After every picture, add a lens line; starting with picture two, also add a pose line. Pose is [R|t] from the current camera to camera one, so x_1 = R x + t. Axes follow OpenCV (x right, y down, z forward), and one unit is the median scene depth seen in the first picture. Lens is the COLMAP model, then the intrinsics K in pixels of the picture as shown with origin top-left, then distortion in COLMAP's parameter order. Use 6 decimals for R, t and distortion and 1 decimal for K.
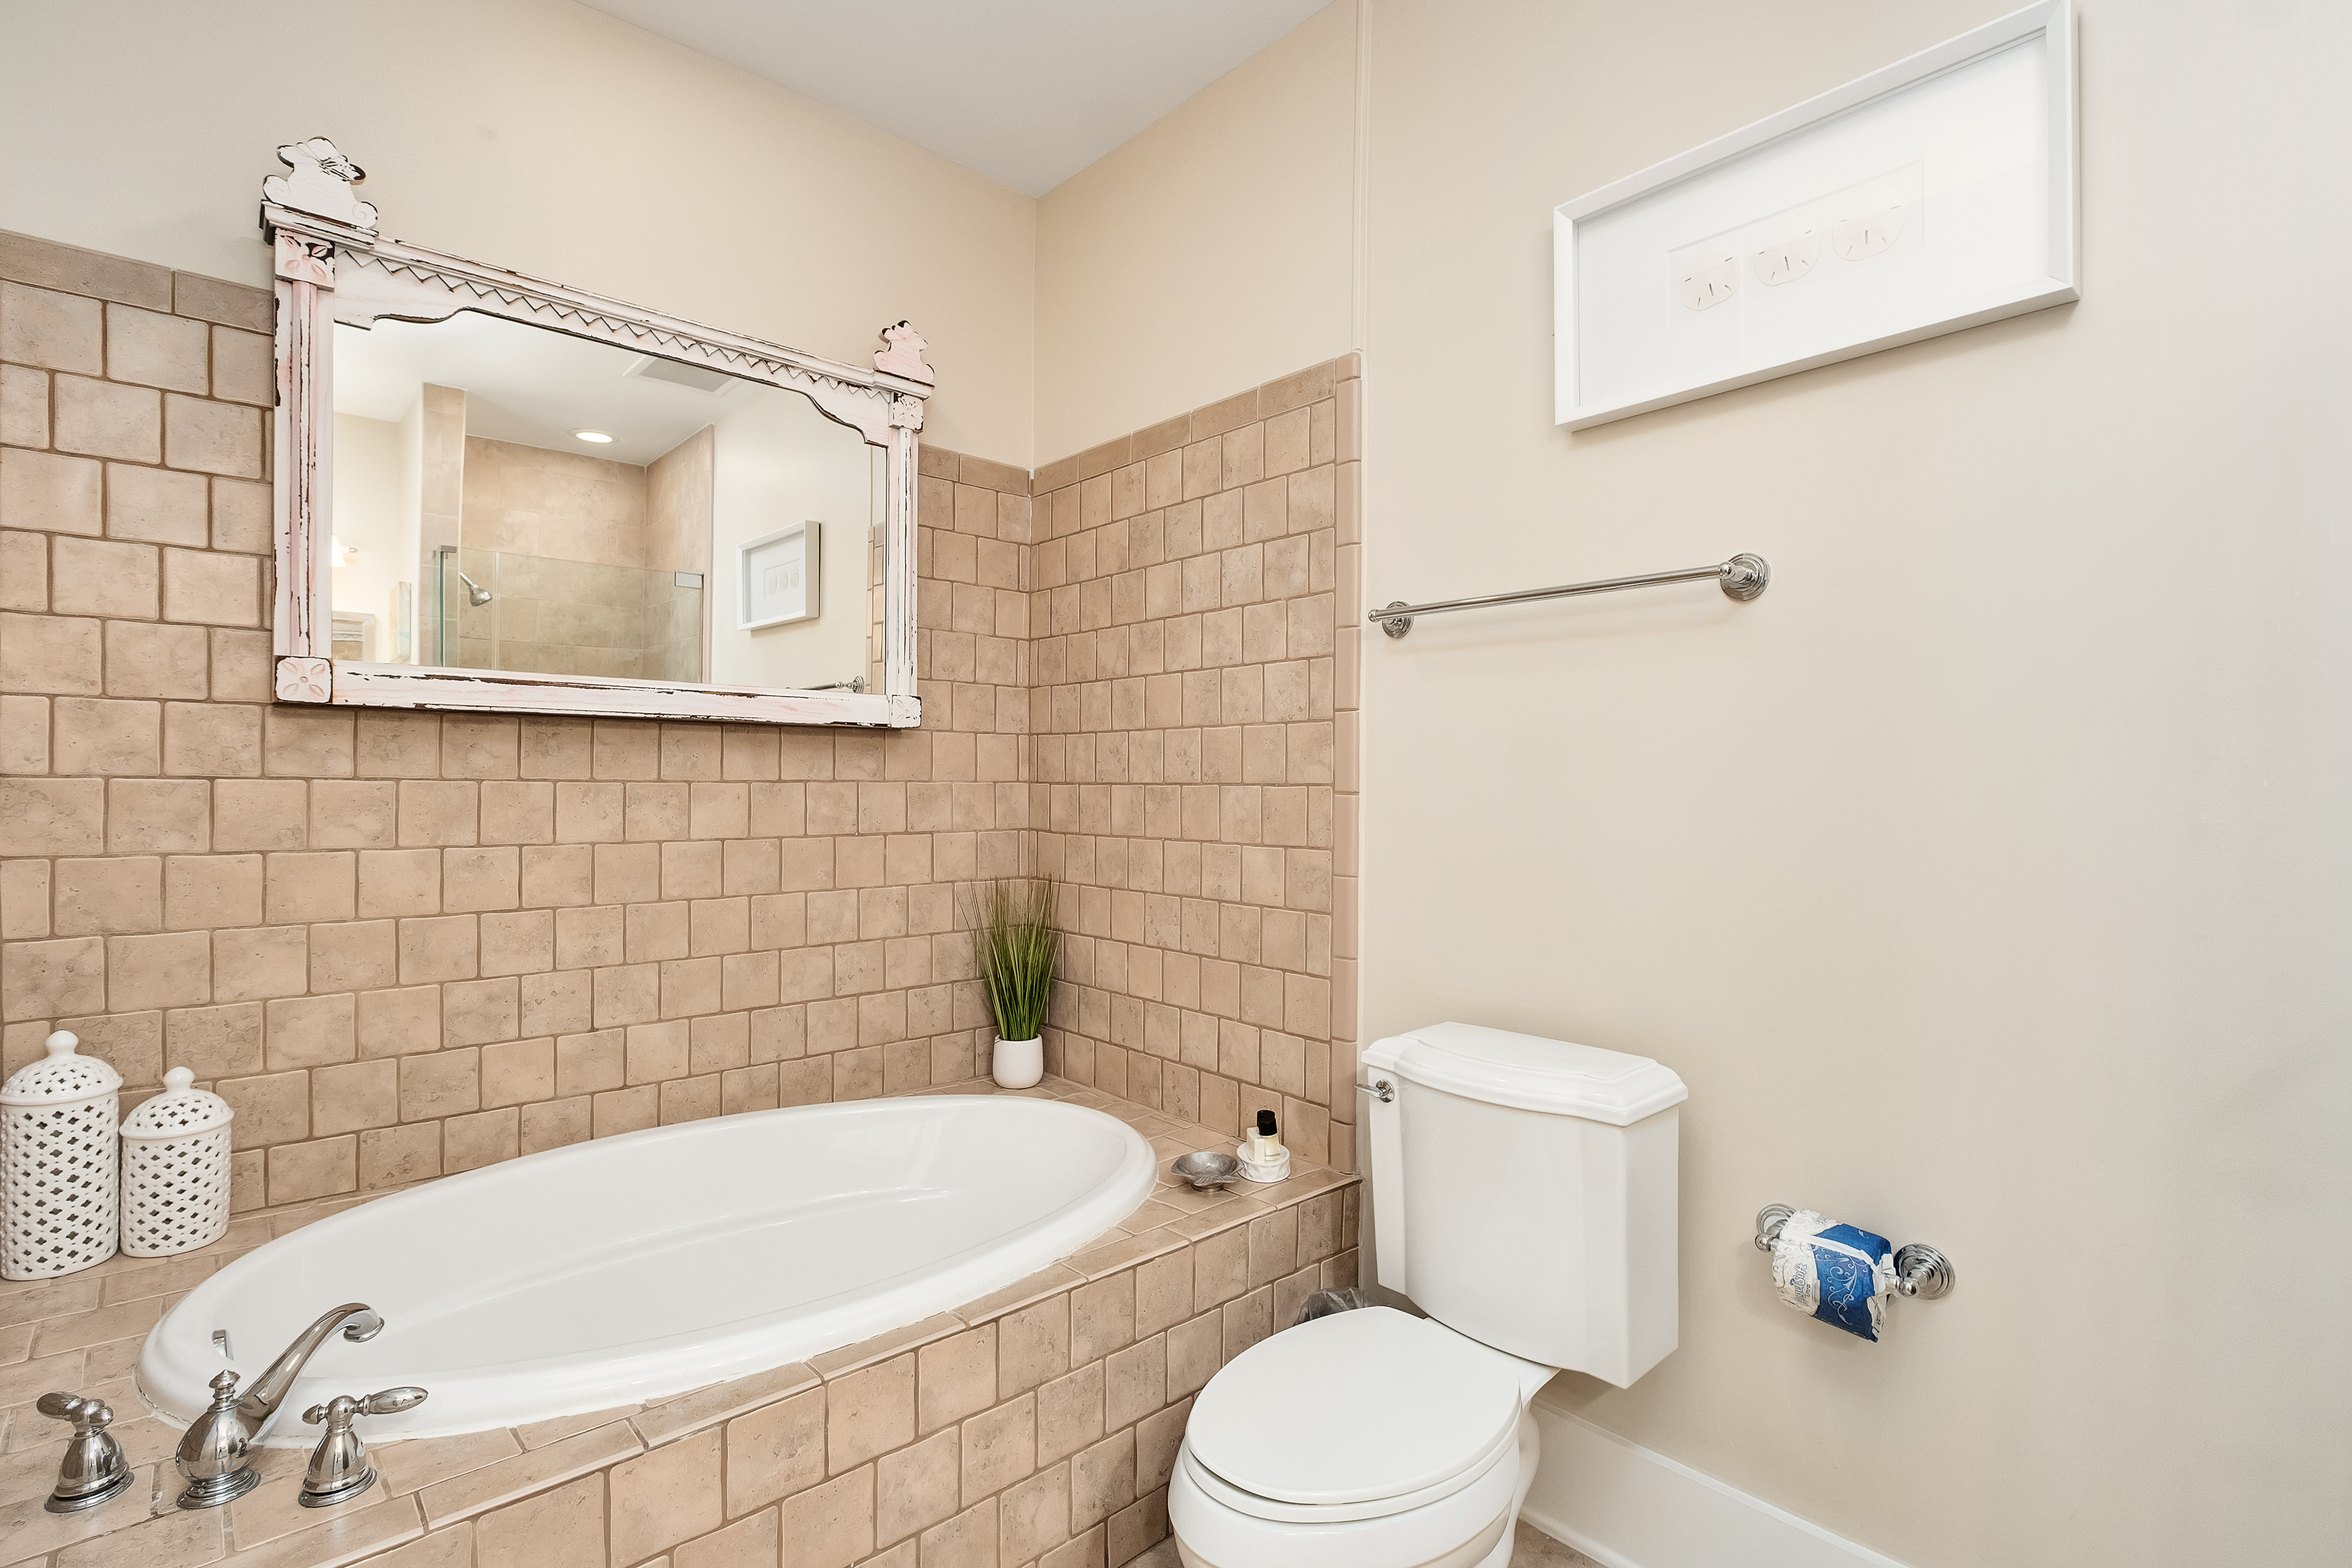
lens RADIAL K [[1073.6, 0, 1185.2], [0, 1073.6, 781.5], [0, 0, 1]] dist [-0.006600, -0.001201]
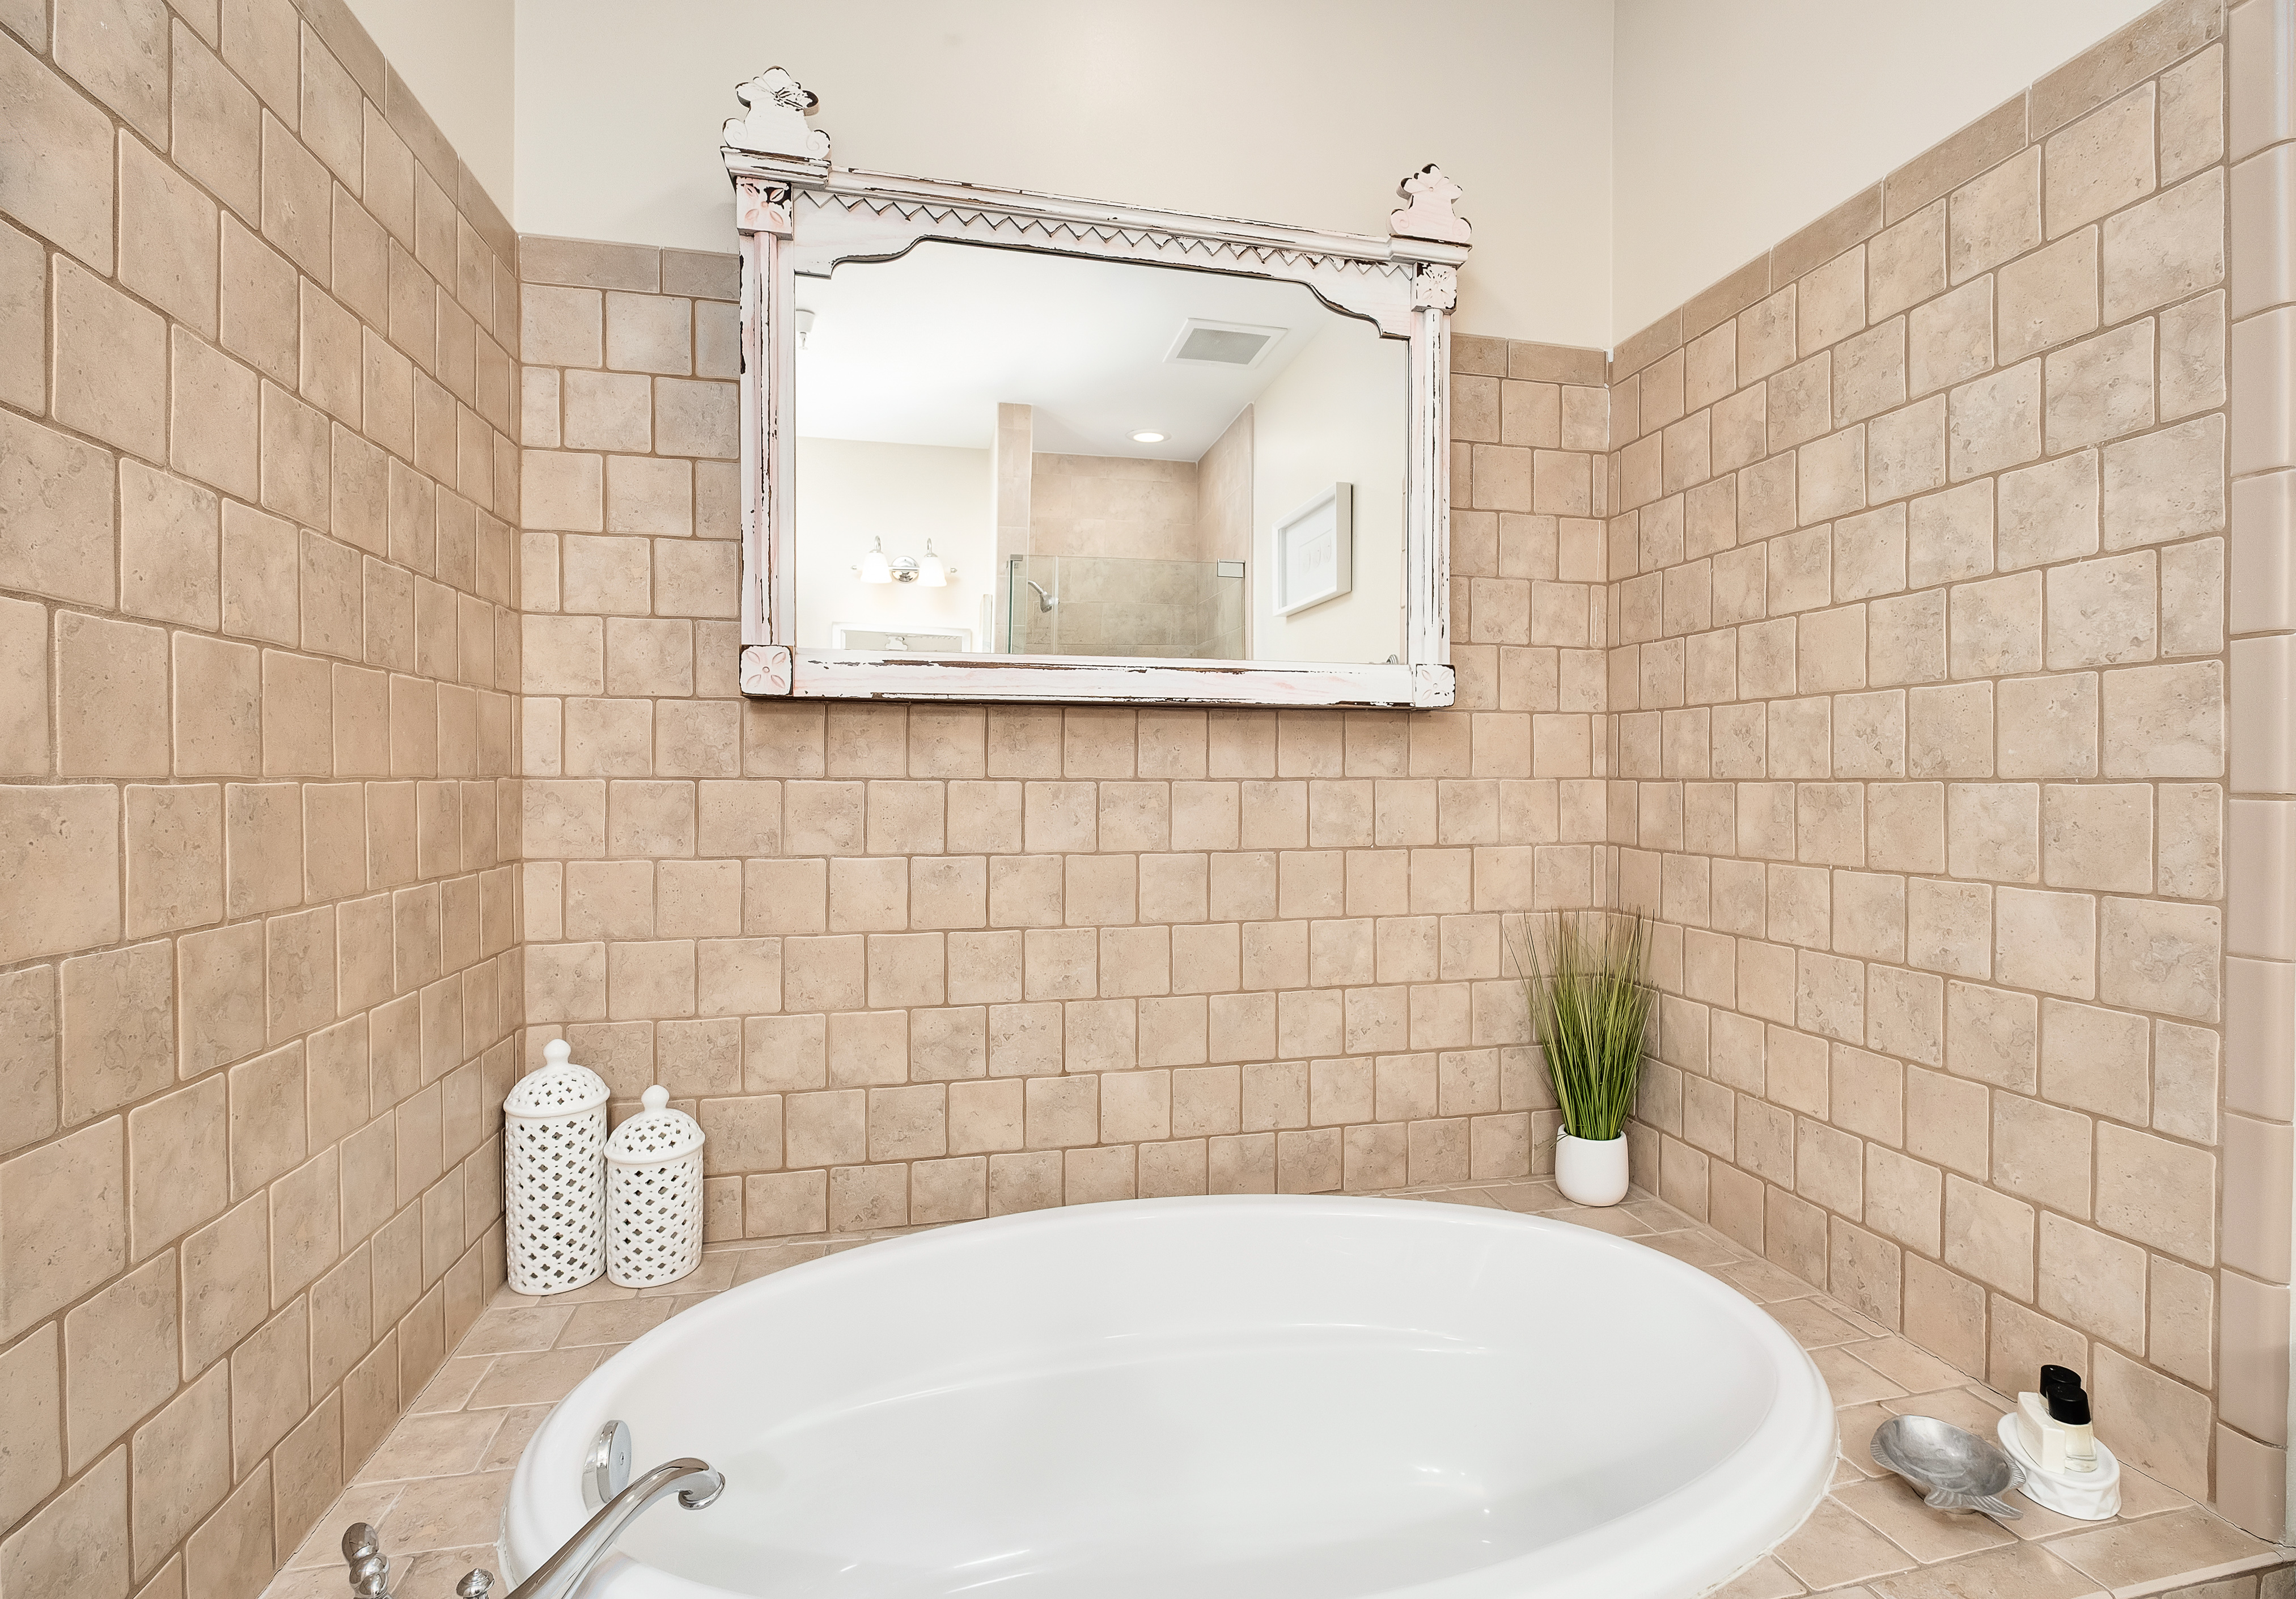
lens RADIAL K [[1101.5, 0, 1191.1], [0, 1101.5, 793.5], [0, 0, 1]] dist [-0.000734, -0.007307]
pose [[0.876945, 0.001041, -0.480590, -0.045635], [0.005293, 0.999916, 0.011824, 0.000410], [0.480562, -0.012913, 0.876866, 0.281597]]
